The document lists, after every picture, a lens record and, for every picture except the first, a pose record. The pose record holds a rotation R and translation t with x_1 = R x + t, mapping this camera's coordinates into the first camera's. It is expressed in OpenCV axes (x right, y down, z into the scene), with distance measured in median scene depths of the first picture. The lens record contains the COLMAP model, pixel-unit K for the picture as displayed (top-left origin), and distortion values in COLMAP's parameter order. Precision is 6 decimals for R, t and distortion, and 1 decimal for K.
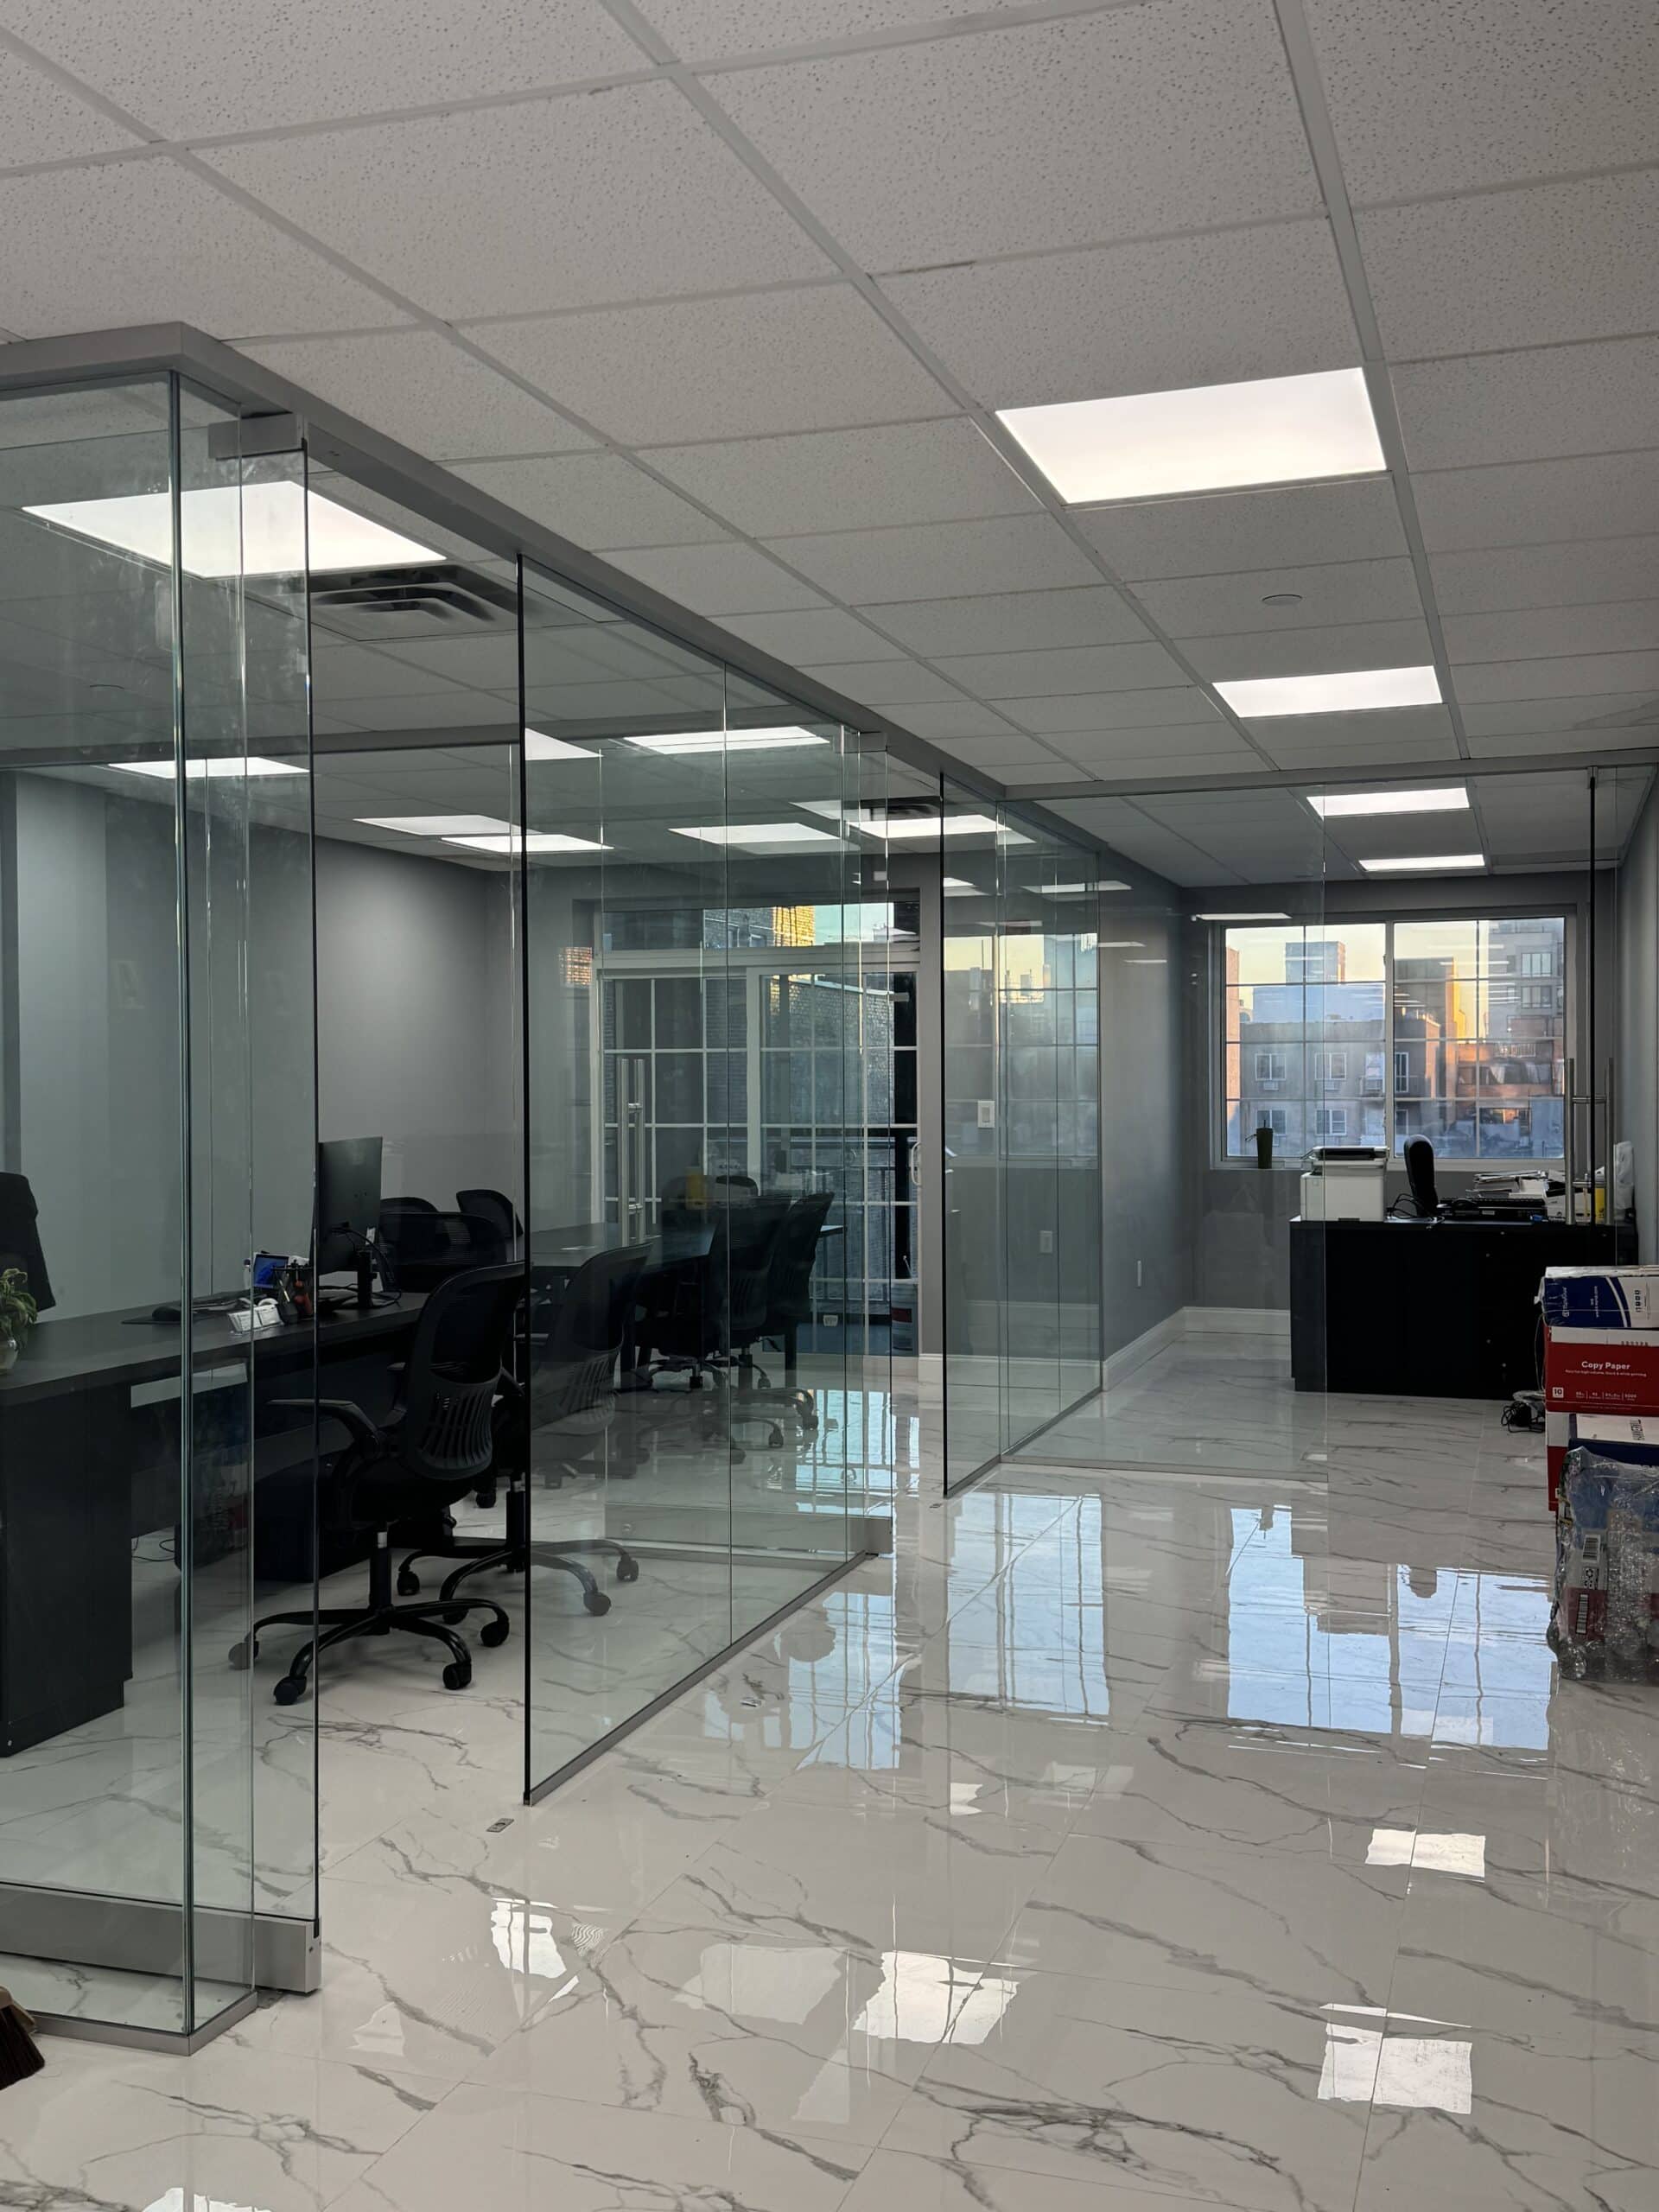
lens RADIAL K [[2161.3, 0, 830.0], [0, 2161.3, 1103.9], [0, 0, 1]] dist [0.003325, 0.000000]
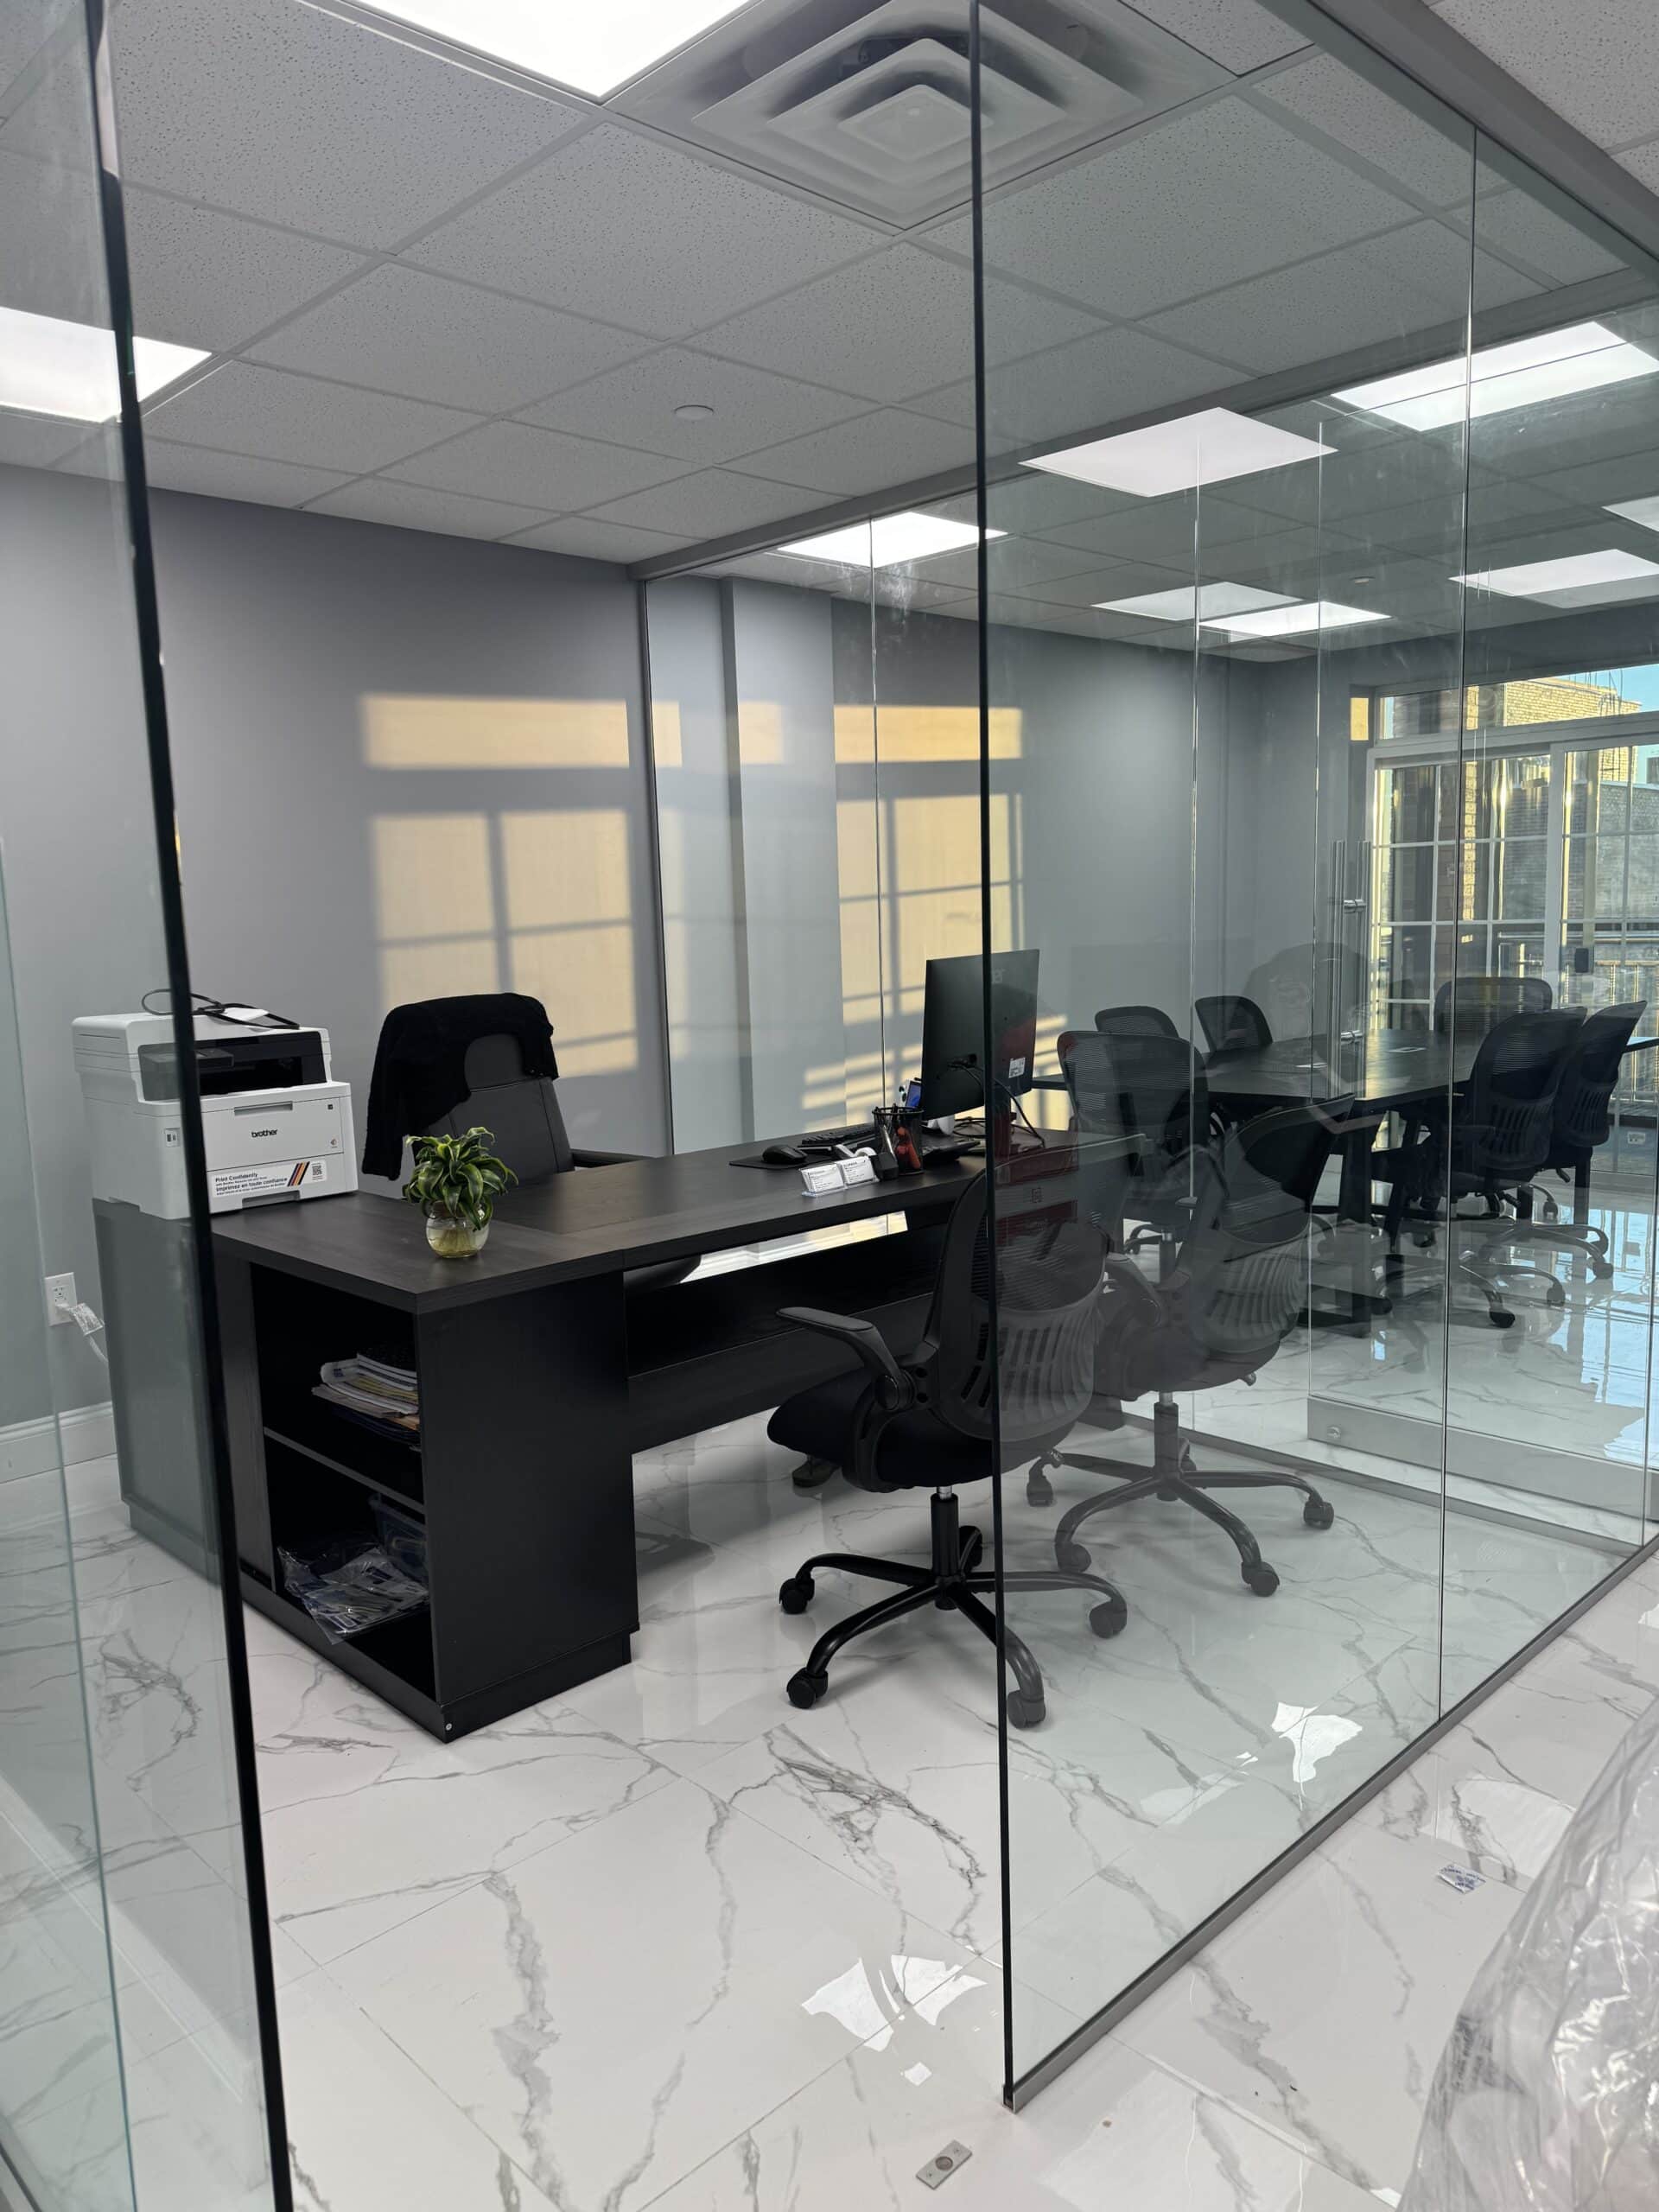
lens RADIAL K [[1554.5, 0, 822.1], [0, 1554.5, 1110.9], [0, 0, 1]] dist [-0.004807, -0.004414]
pose [[0.884294, 0.046839, -0.464575, -0.000023], [0.018457, 0.990672, 0.135012, -0.003982], [0.466565, -0.127965, 0.875181, 0.455534]]
